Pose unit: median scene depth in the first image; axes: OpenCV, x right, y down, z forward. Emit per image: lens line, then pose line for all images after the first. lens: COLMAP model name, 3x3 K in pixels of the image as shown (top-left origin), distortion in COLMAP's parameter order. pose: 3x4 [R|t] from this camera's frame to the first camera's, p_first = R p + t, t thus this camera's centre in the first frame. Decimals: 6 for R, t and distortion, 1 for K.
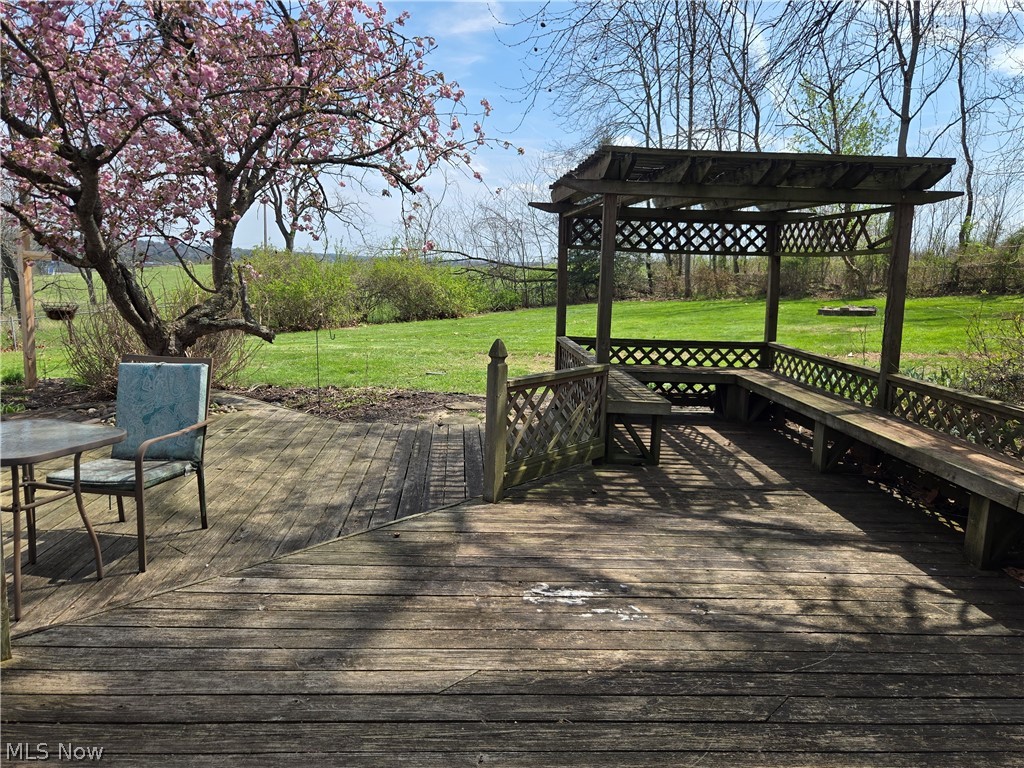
lens RADIAL K [[737.7, 0, 496.8], [0, 737.7, 366.1], [0, 0, 1]] dist [0.074177, -0.059232]
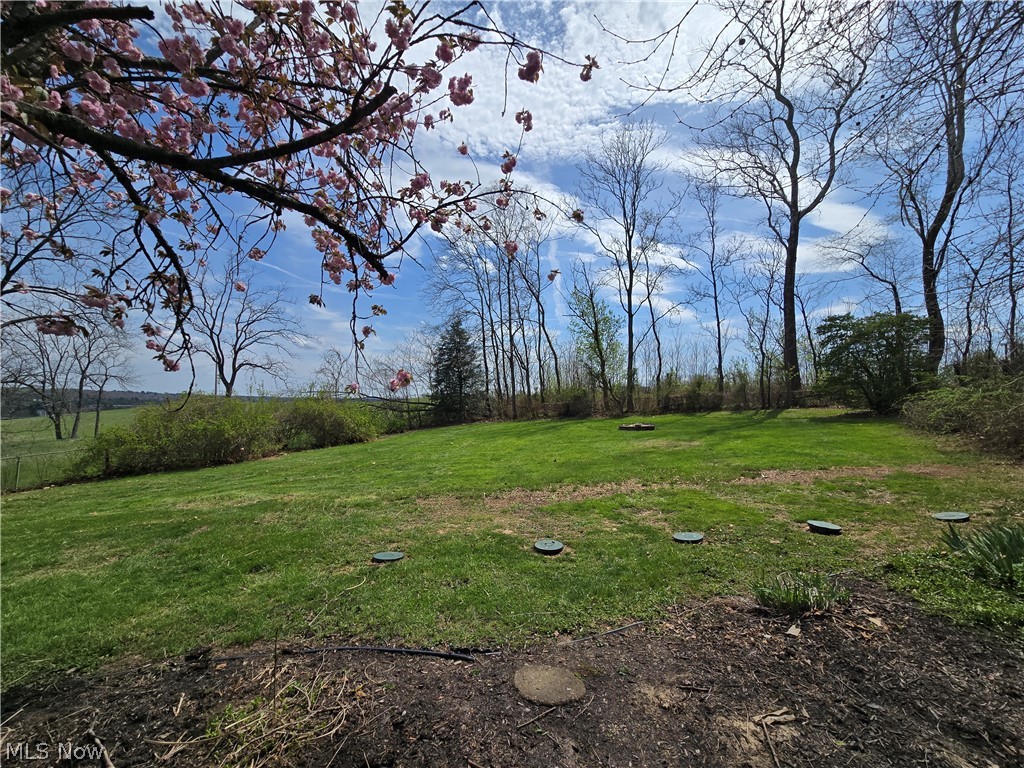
lens RADIAL K [[411.2, 0, 508.8], [0, 411.2, 390.5], [0, 0, 1]] dist [-0.003676, 0.000262]
pose [[0.949616, -0.016225, 0.312997, -0.212628], [0.064740, 0.987276, -0.145239, -0.194899], [-0.306658, 0.158185, 0.938583, 1.285577]]
